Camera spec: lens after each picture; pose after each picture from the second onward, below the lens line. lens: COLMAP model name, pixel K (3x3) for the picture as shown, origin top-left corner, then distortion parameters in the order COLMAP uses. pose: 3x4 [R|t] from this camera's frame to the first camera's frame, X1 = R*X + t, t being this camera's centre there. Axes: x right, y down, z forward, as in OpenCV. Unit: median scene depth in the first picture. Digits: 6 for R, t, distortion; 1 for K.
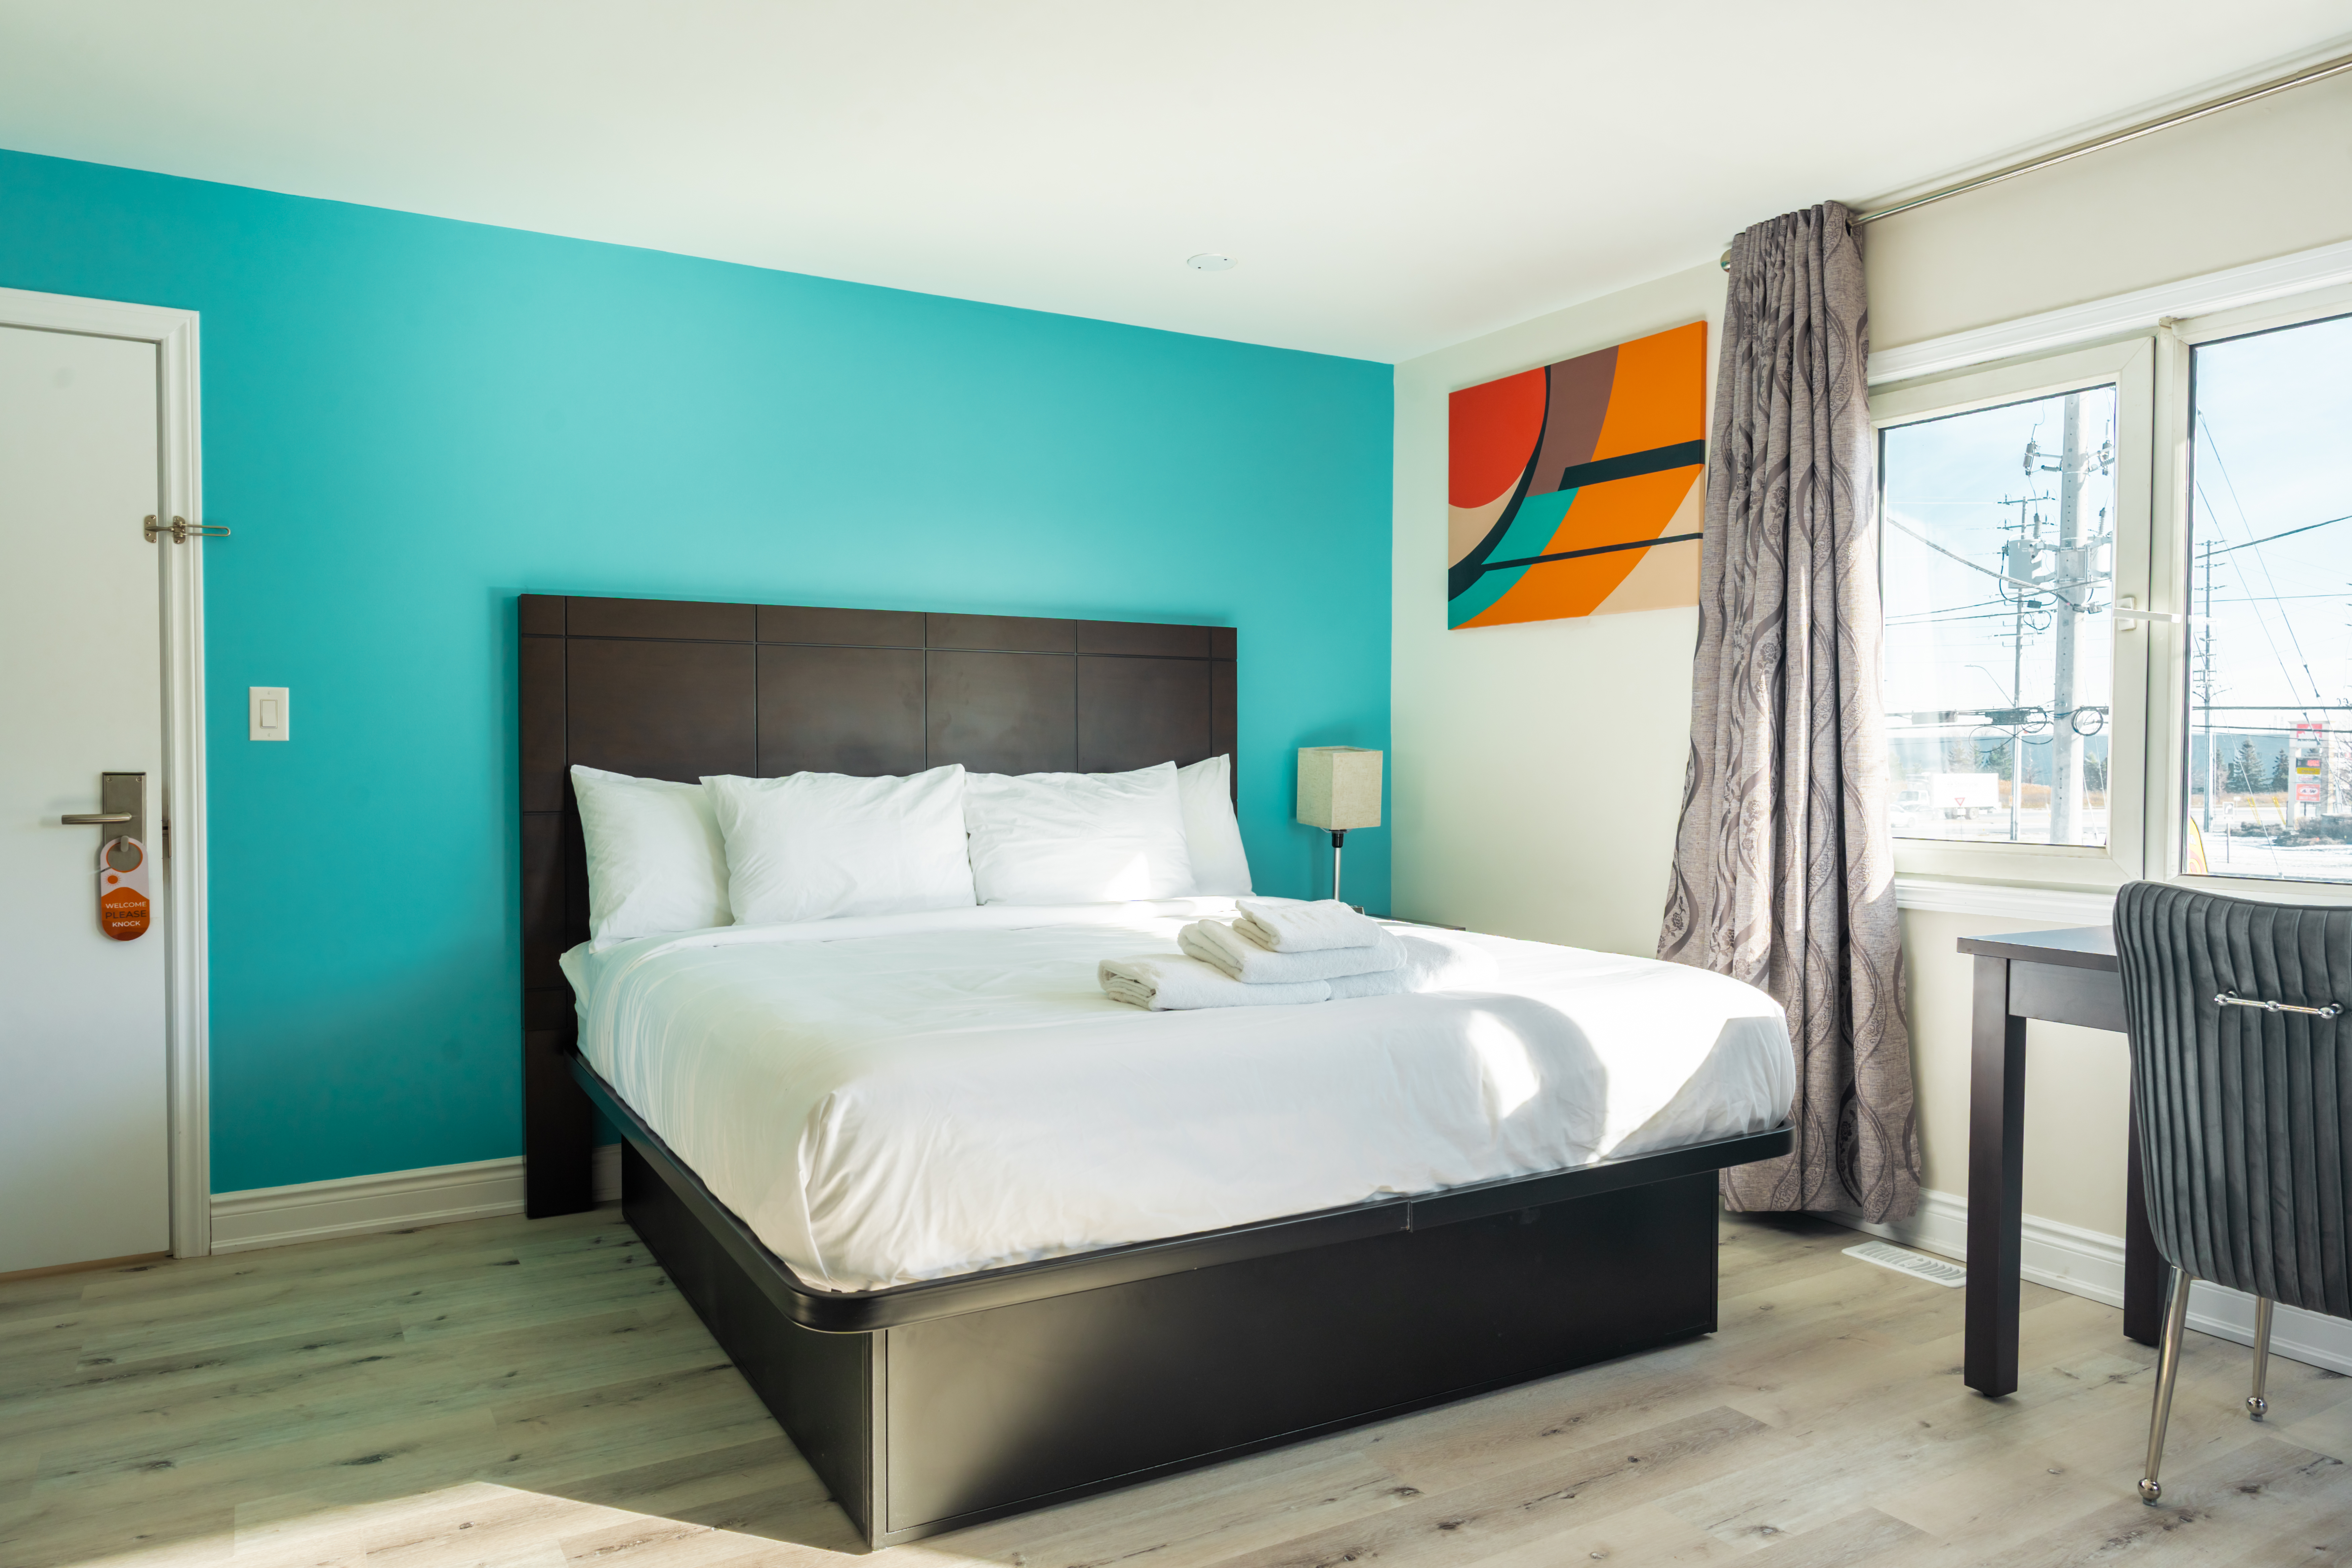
lens RADIAL K [[1558.8, 0, 1176.0], [0, 1558.8, 784.0], [0, 0, 1]] dist [-0.004401, -0.002191]
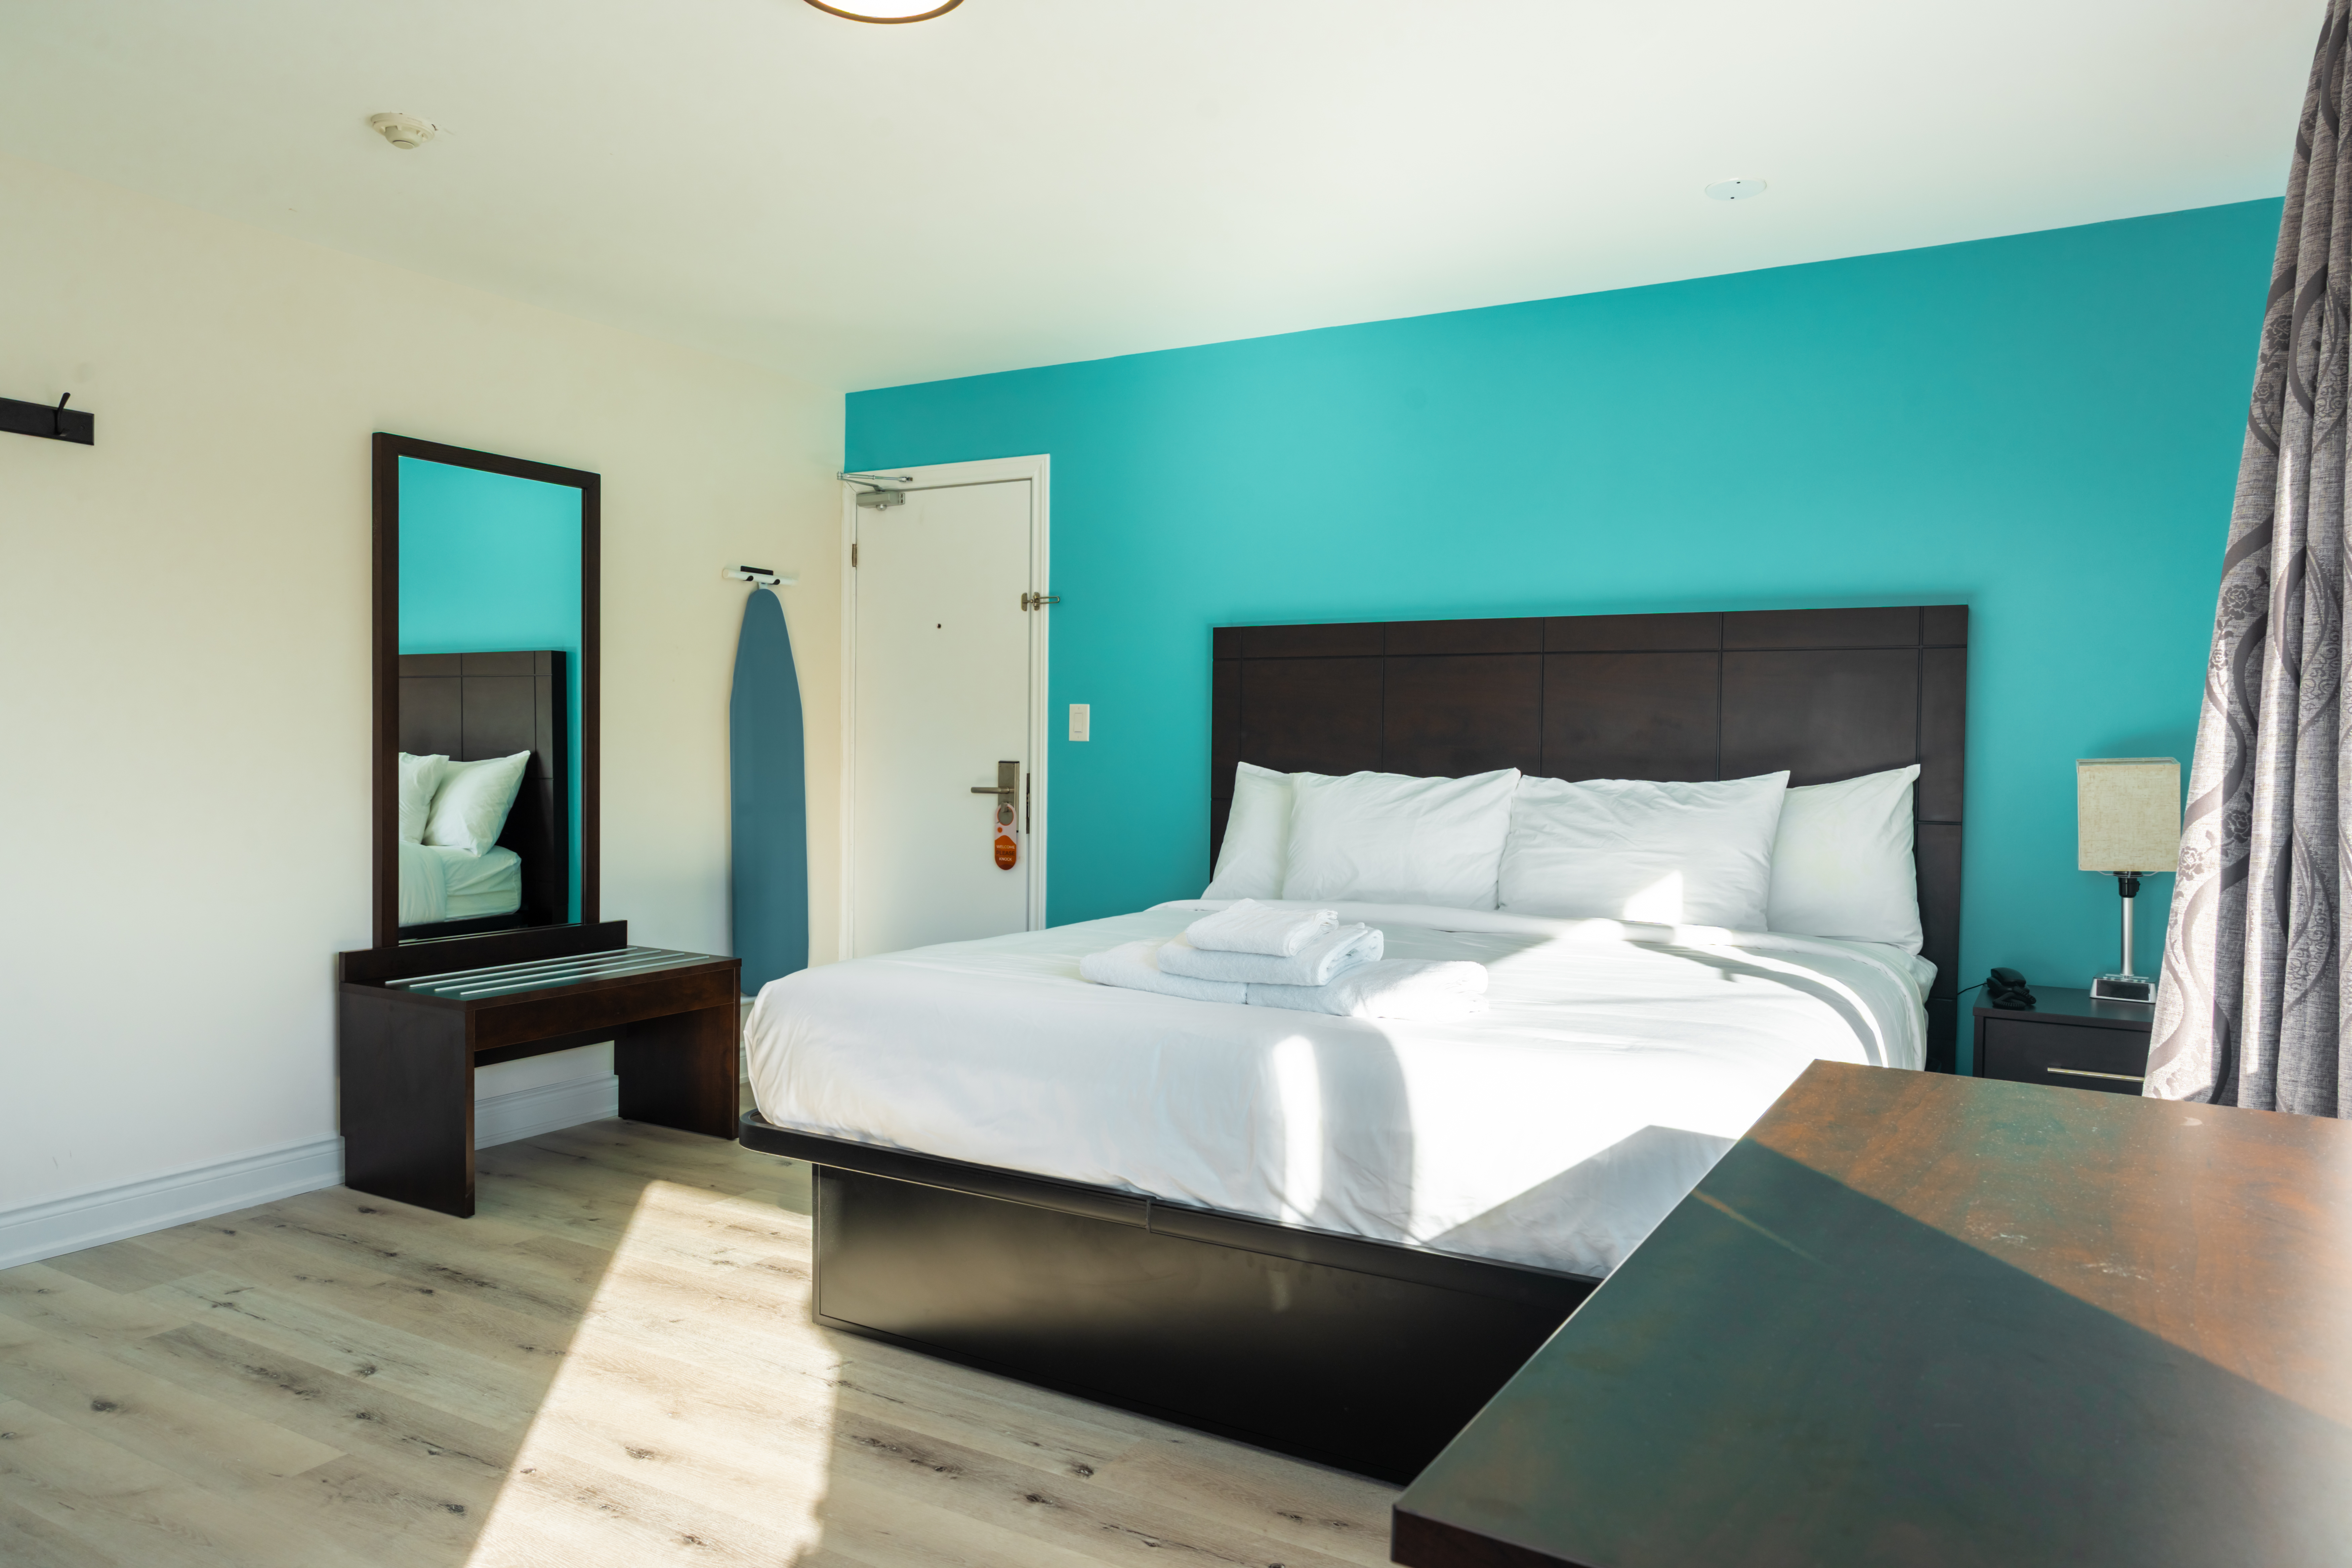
lens RADIAL K [[1558.8, 0, 1176.0], [0, 1558.8, 784.0], [0, 0, 1]] dist [-0.004401, -0.002191]
pose [[0.492123, 0.026965, -0.870108, 0.741225], [-0.031494, 0.999417, 0.013159, -0.010157], [0.869956, 0.020927, 0.492686, 0.374903]]
